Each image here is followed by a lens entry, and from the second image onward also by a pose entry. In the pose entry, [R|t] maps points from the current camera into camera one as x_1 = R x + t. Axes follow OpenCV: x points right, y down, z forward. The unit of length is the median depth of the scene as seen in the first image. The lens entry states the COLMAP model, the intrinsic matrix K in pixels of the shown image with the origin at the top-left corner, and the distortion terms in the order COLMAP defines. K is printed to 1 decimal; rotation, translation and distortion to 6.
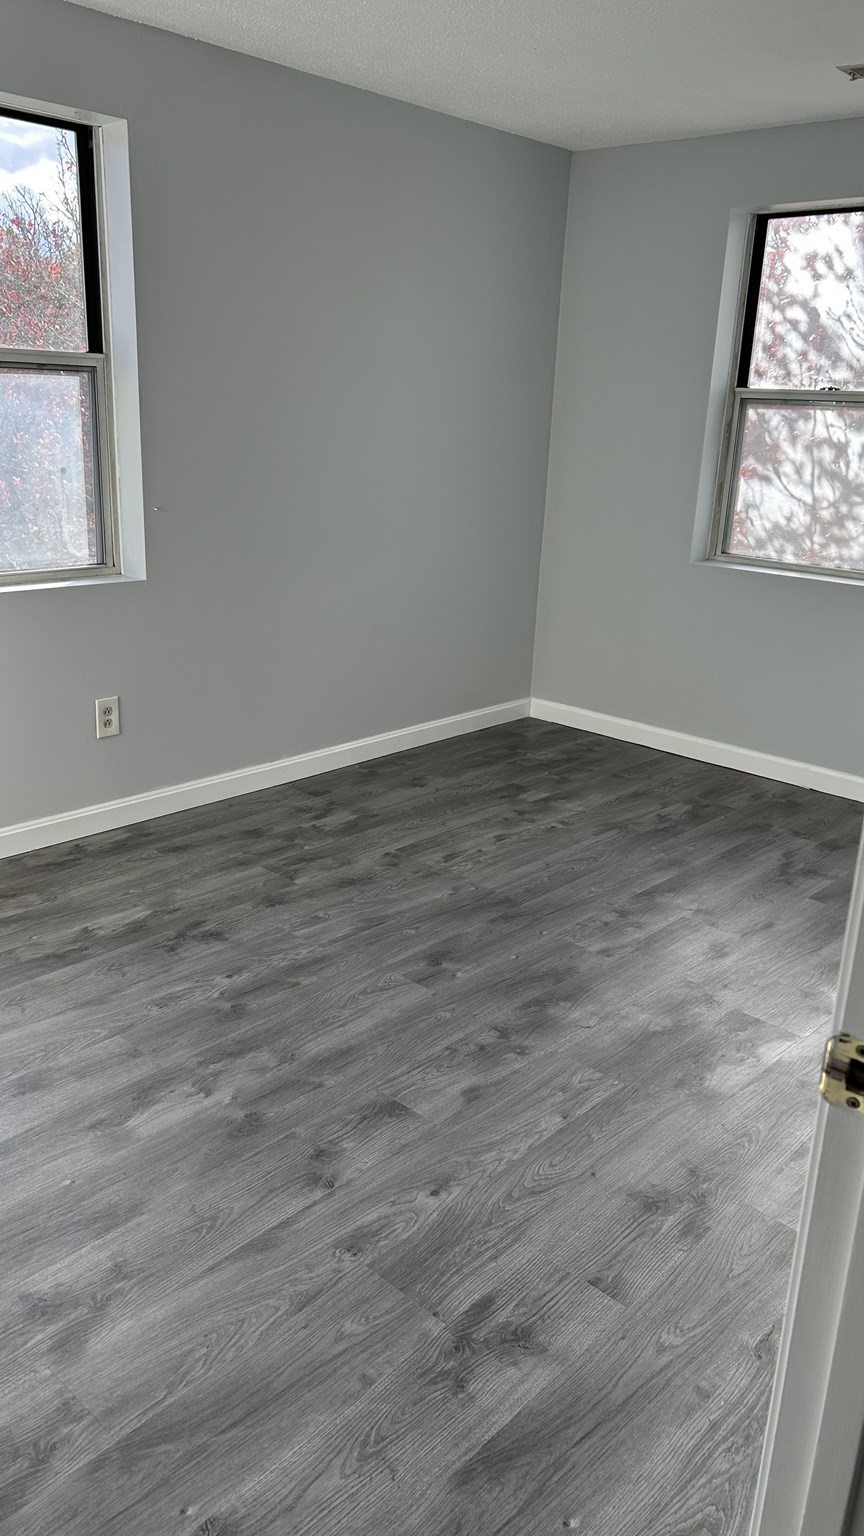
lens RADIAL K [[1143.6, 0, 432.0], [0, 1143.6, 768.0], [0, 0, 1]] dist [0.062586, -0.059763]
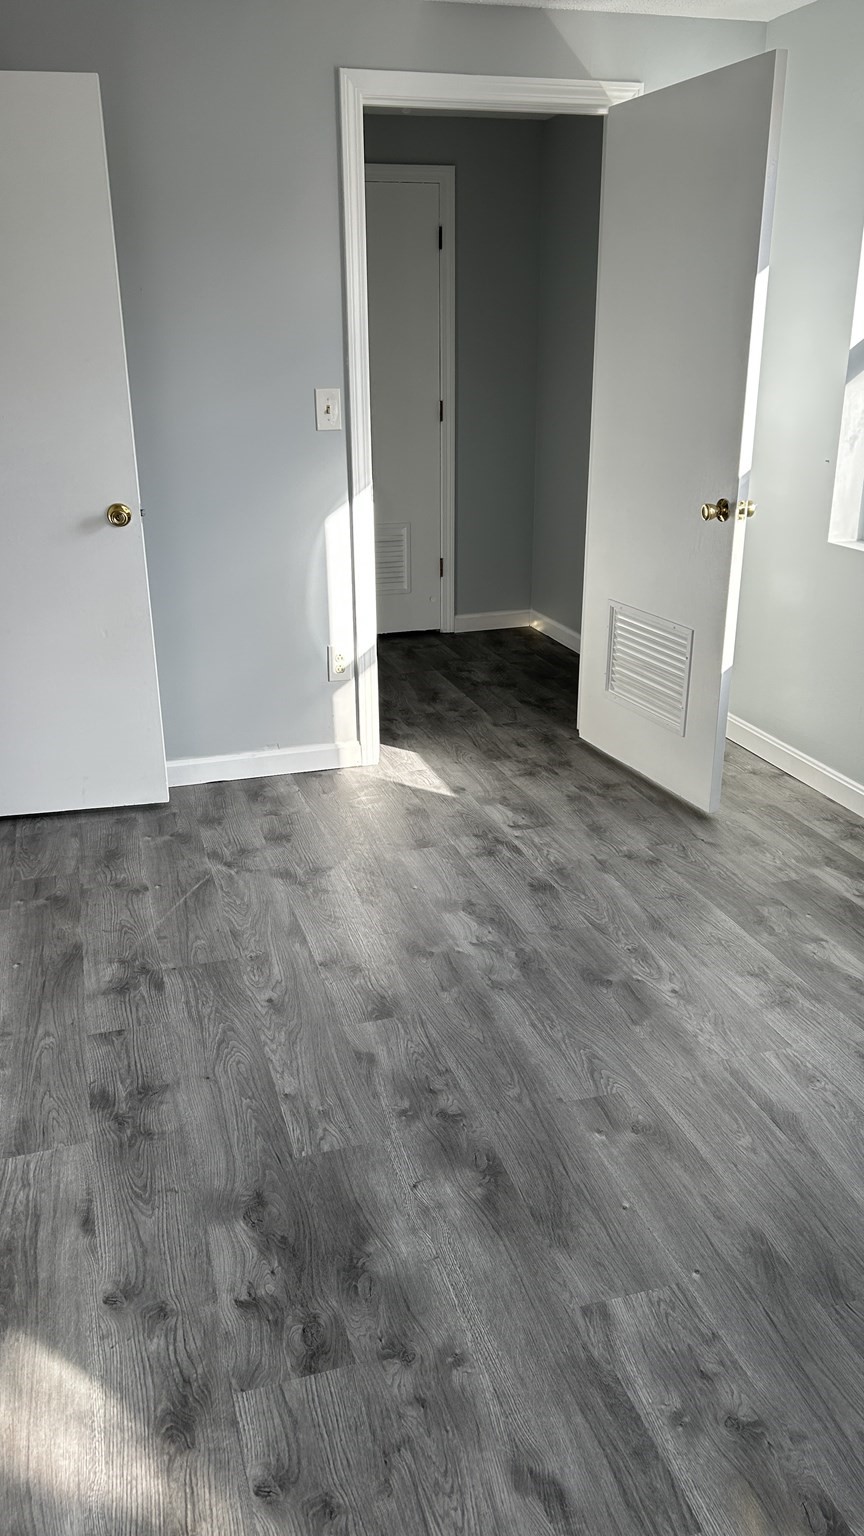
lens RADIAL K [[1143.6, 0, 432.0], [0, 1143.6, 768.0], [0, 0, 1]] dist [0.062586, -0.059763]
pose [[-0.497437, 0.273047, -0.823408, 0.905166], [-0.278009, 0.848937, 0.449463, -0.478621], [0.821746, 0.452495, -0.346383, 1.501053]]
